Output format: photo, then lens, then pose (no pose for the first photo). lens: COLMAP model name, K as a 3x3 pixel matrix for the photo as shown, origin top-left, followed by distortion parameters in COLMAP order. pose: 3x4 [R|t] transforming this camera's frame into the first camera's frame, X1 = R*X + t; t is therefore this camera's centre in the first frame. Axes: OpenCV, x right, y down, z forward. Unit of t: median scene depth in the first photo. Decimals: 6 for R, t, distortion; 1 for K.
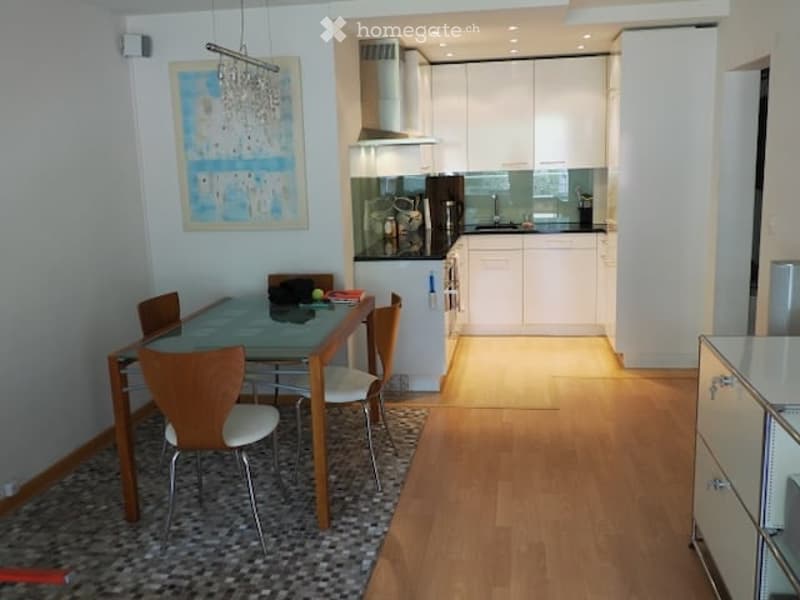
lens RADIAL K [[704.4, 0, 399.9], [0, 704.4, 287.0], [0, 0, 1]] dist [-0.005578, 0.010047]
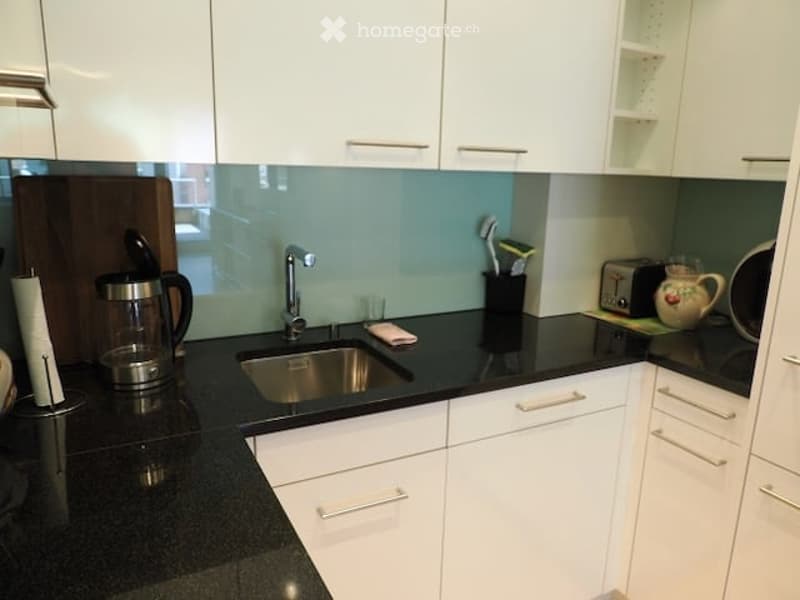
lens RADIAL K [[588.6, 0, 400.0], [0, 588.6, 300.0], [0, 0, 1]] dist [-0.006038, -0.005583]
pose [[0.796248, -0.085424, 0.598909, 0.021469], [0.053108, 0.996029, 0.071459, -0.136059], [-0.602635, -0.025092, 0.797622, 0.848969]]
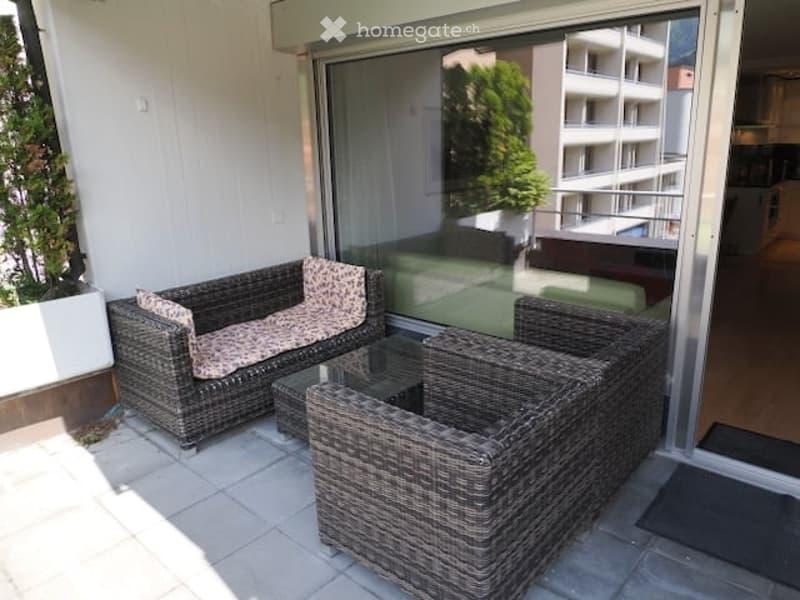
lens RADIAL K [[588.6, 0, 400.0], [0, 588.6, 300.0], [0, 0, 1]] dist [-0.006038, -0.005583]
pose [[0.845929, 0.149245, -0.511986, 0.055576], [-0.091664, 0.986446, 0.136099, 0.107362], [0.525358, -0.068199, 0.848144, -0.741186]]
